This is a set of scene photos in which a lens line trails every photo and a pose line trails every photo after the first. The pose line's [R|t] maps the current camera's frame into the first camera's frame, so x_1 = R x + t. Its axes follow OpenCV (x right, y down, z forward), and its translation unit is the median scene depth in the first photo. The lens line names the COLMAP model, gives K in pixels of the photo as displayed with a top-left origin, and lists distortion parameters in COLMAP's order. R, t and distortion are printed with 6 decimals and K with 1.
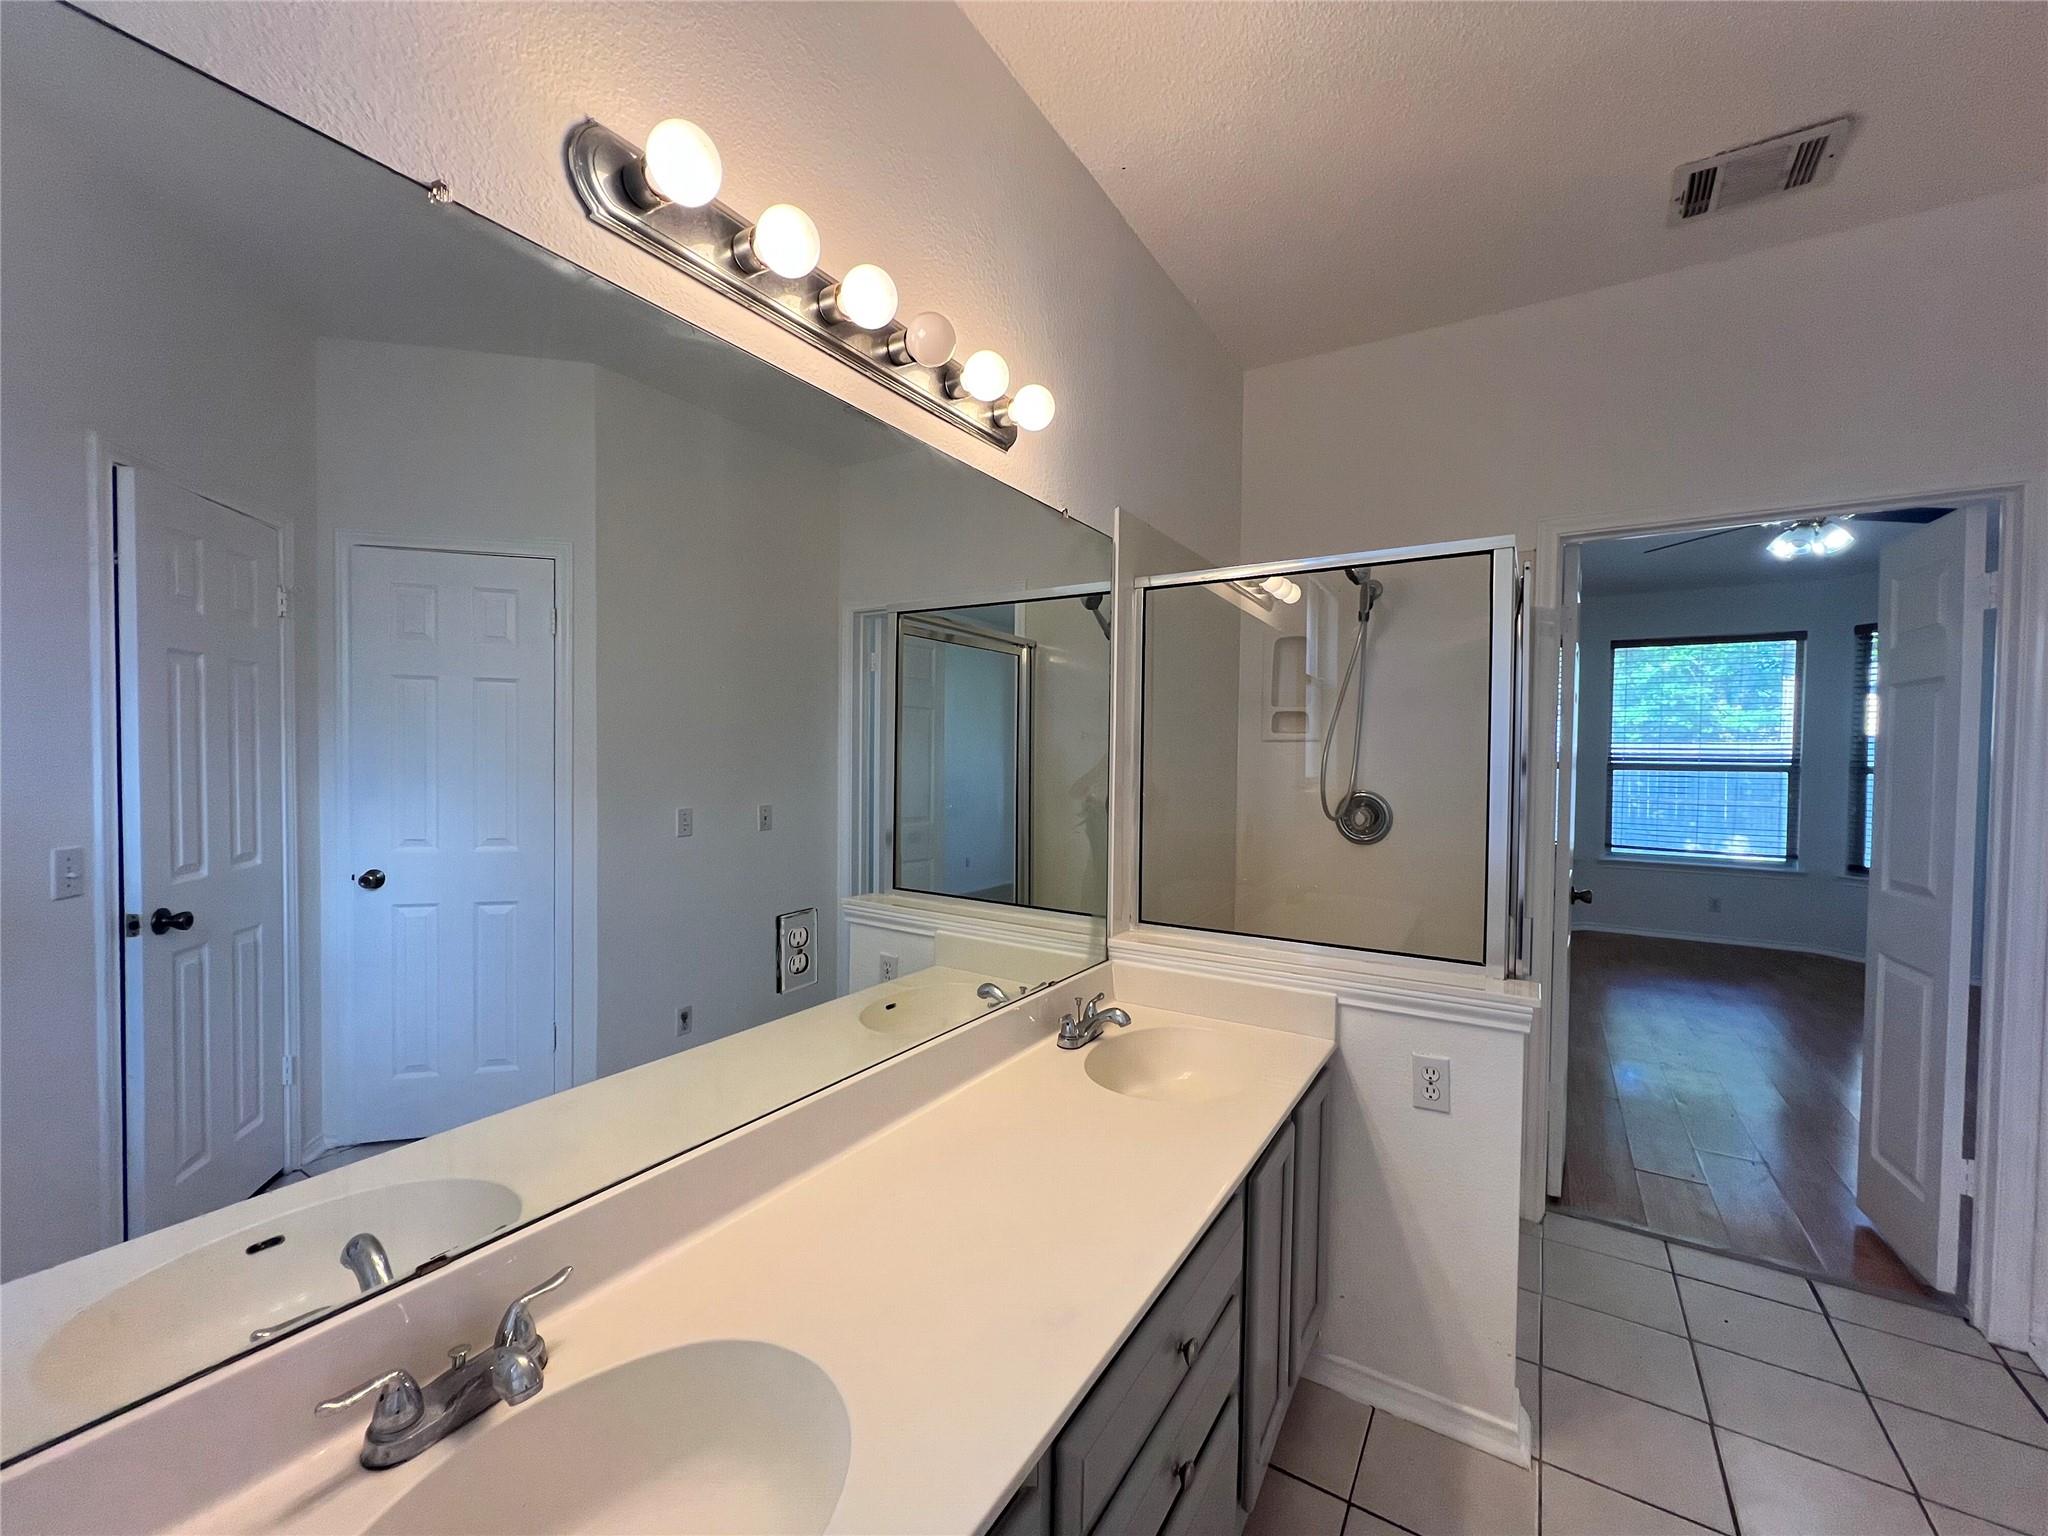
lens RADIAL K [[838.4, 0, 1023.1], [0, 838.4, 757.4], [0, 0, 1]] dist [0.000124, 0.000132]
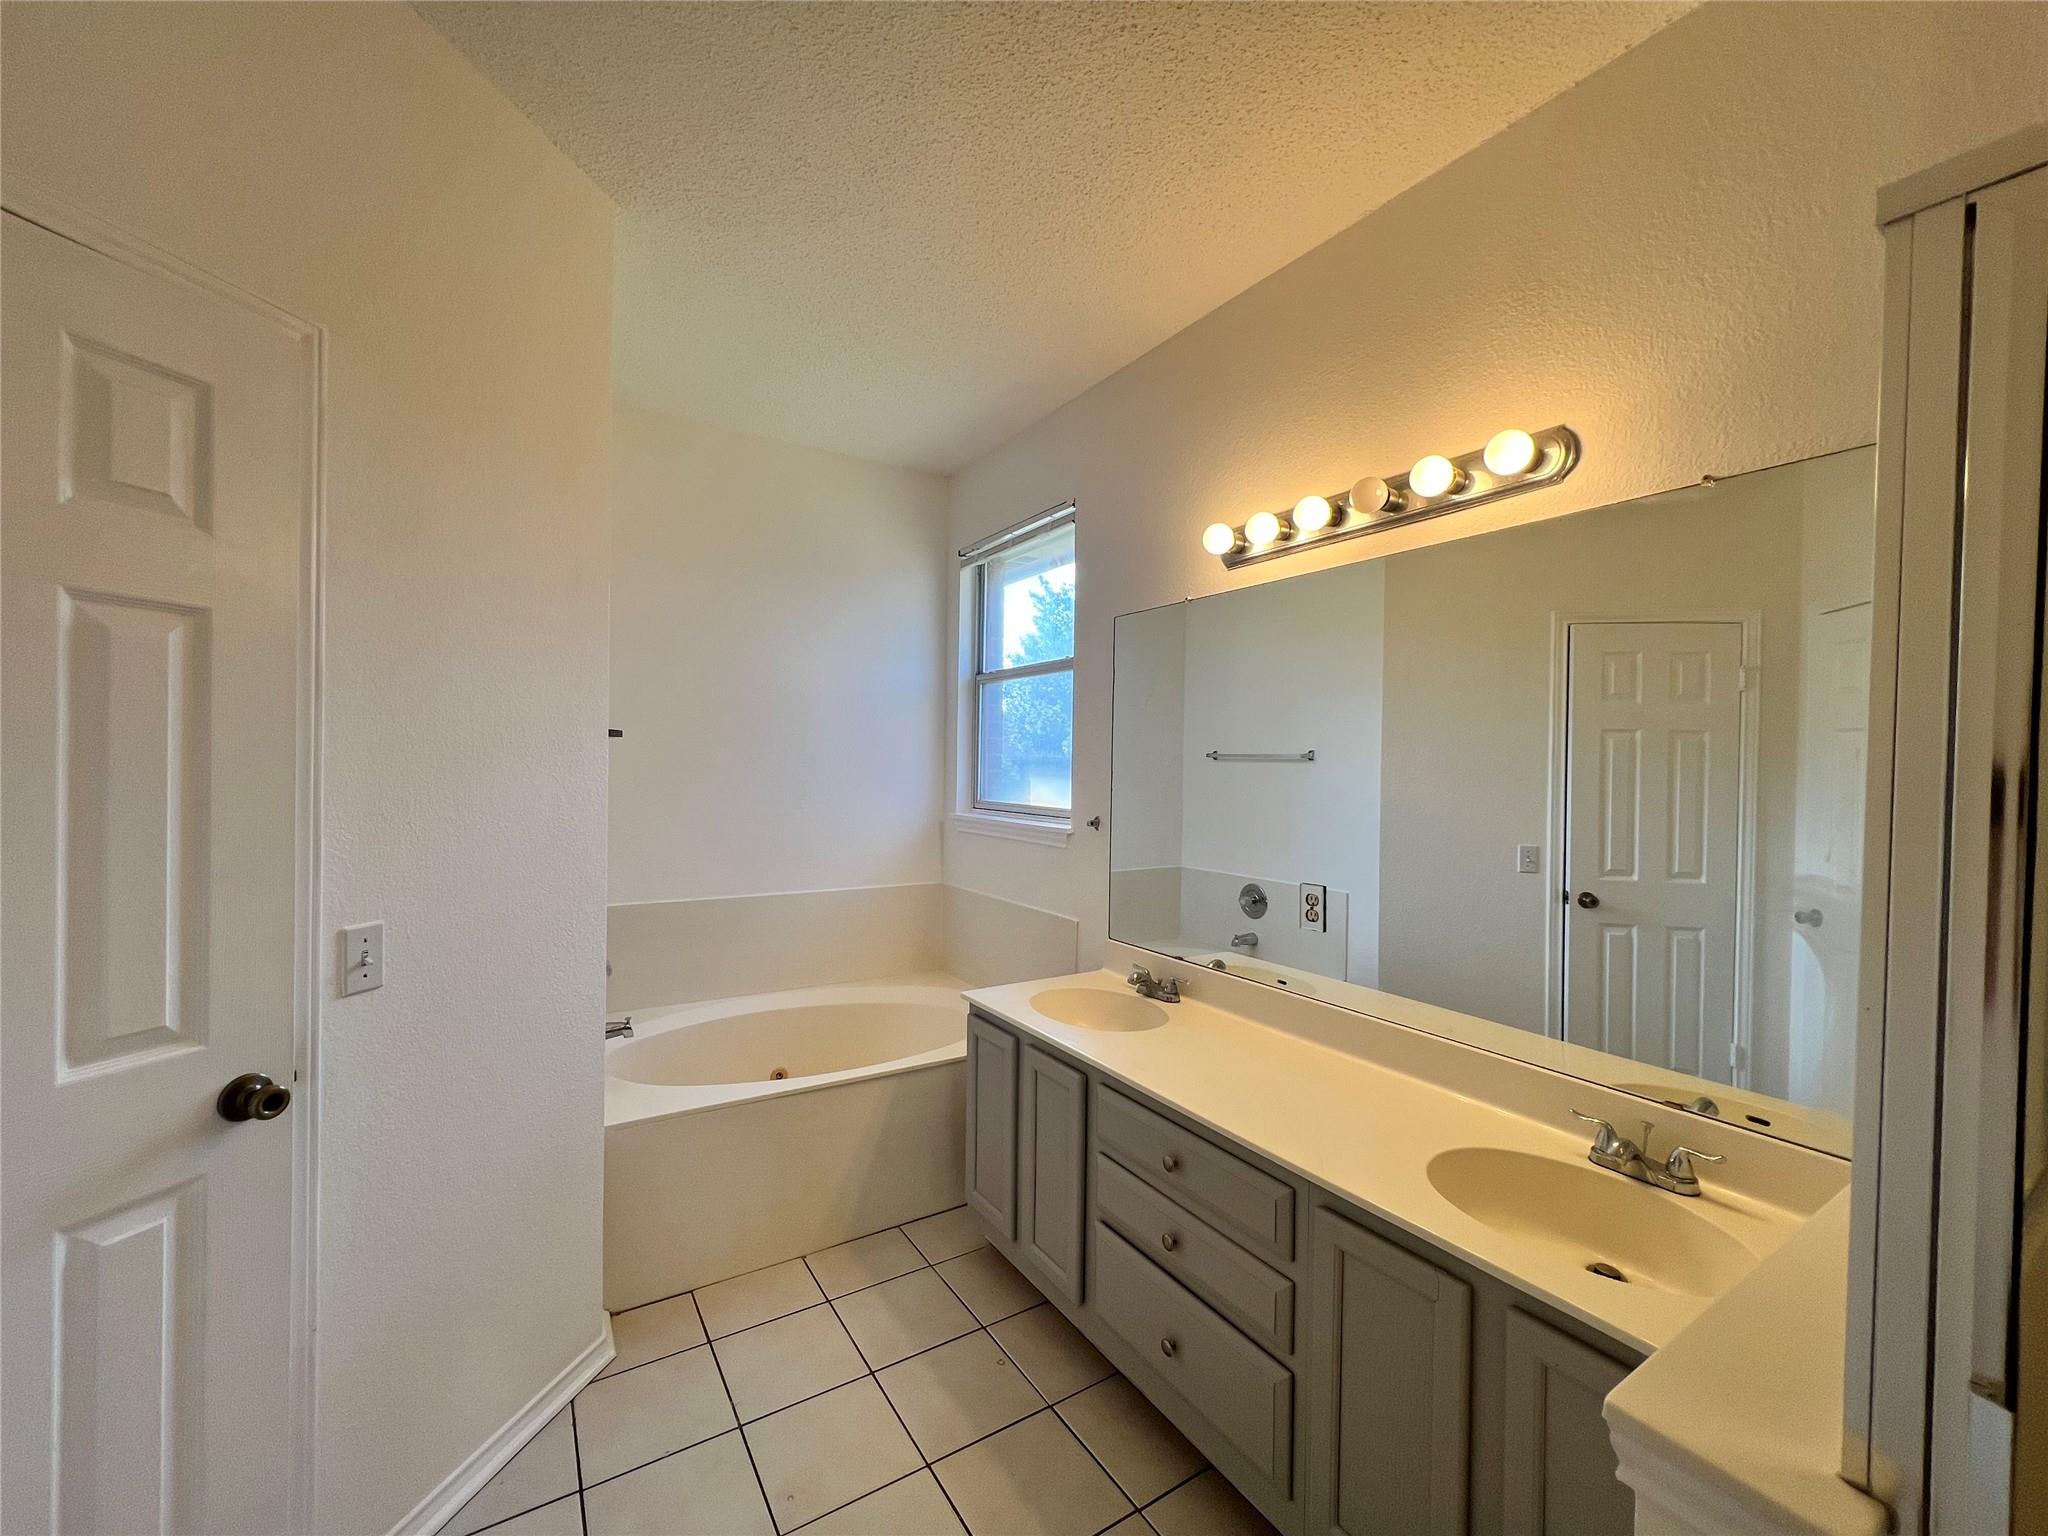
lens RADIAL K [[824.8, 0, 1028.9], [0, 824.8, 768.5], [0, 0, 1]] dist [-0.000113, 0.000588]
pose [[-0.394925, -0.006723, -0.918689, 0.862633], [-0.040730, 0.999118, 0.010197, -0.028461], [0.917810, 0.041445, -0.394850, 0.657470]]
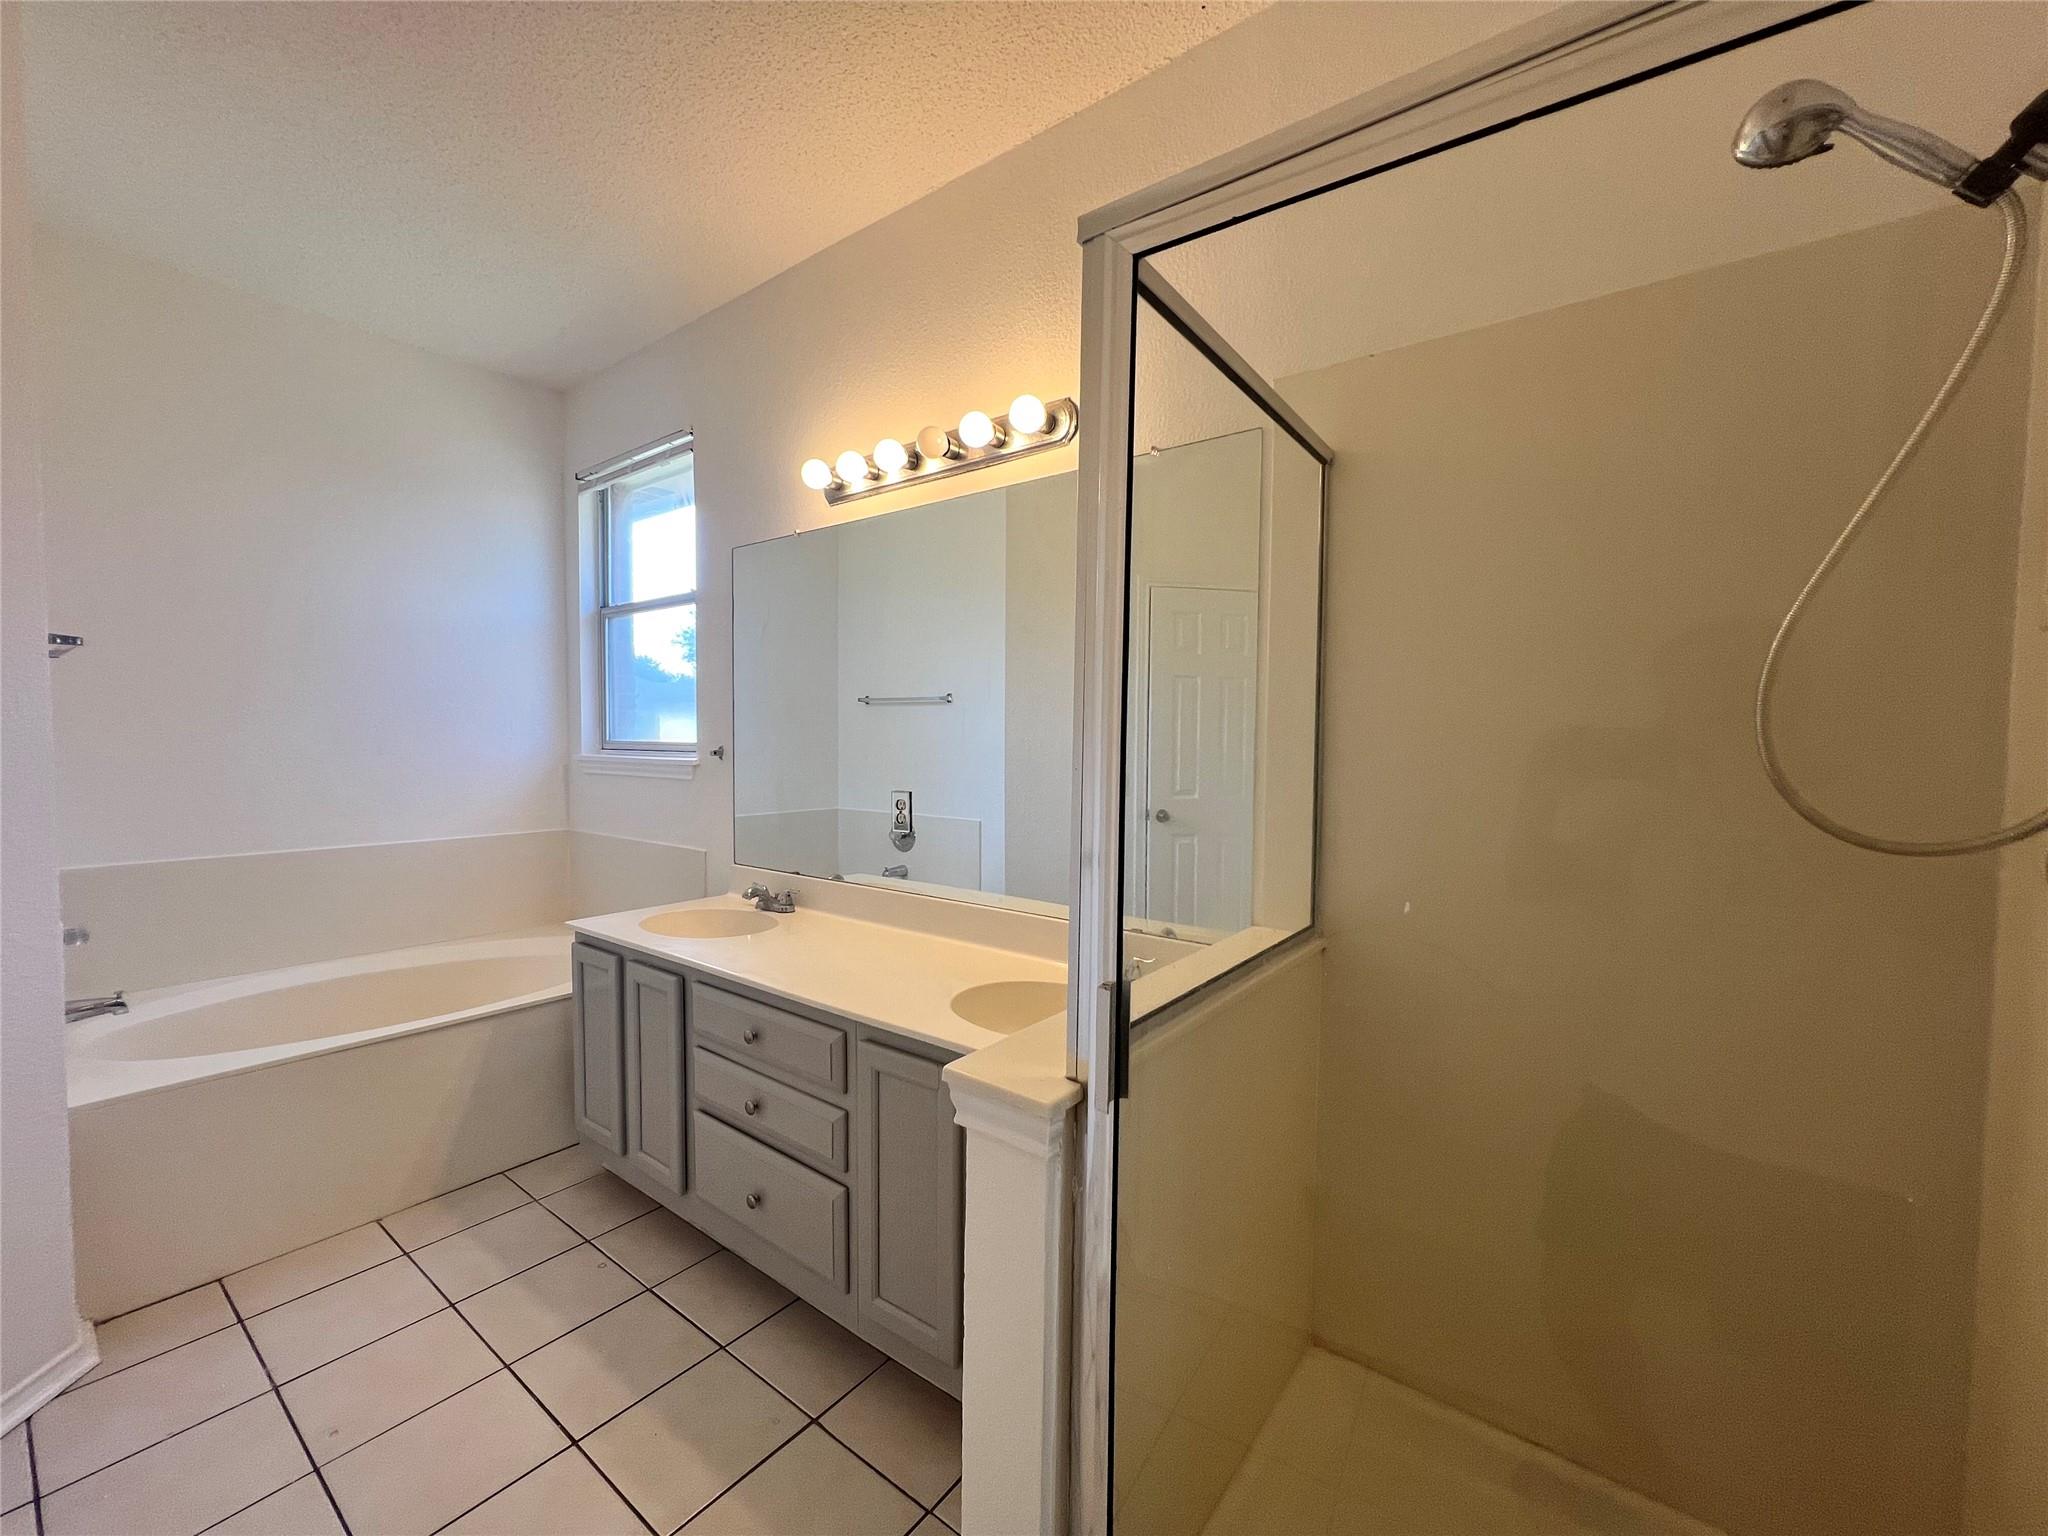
lens RADIAL K [[820.0, 0, 1024.0], [0, 820.0, 768.0], [0, 0, 1]] dist [-0.000761, 0.000718]
pose [[-0.053380, 0.034029, -0.997994, 0.913391], [-0.034283, 0.998768, 0.035889, 0.027803], [0.997986, 0.036130, -0.052147, 0.801928]]
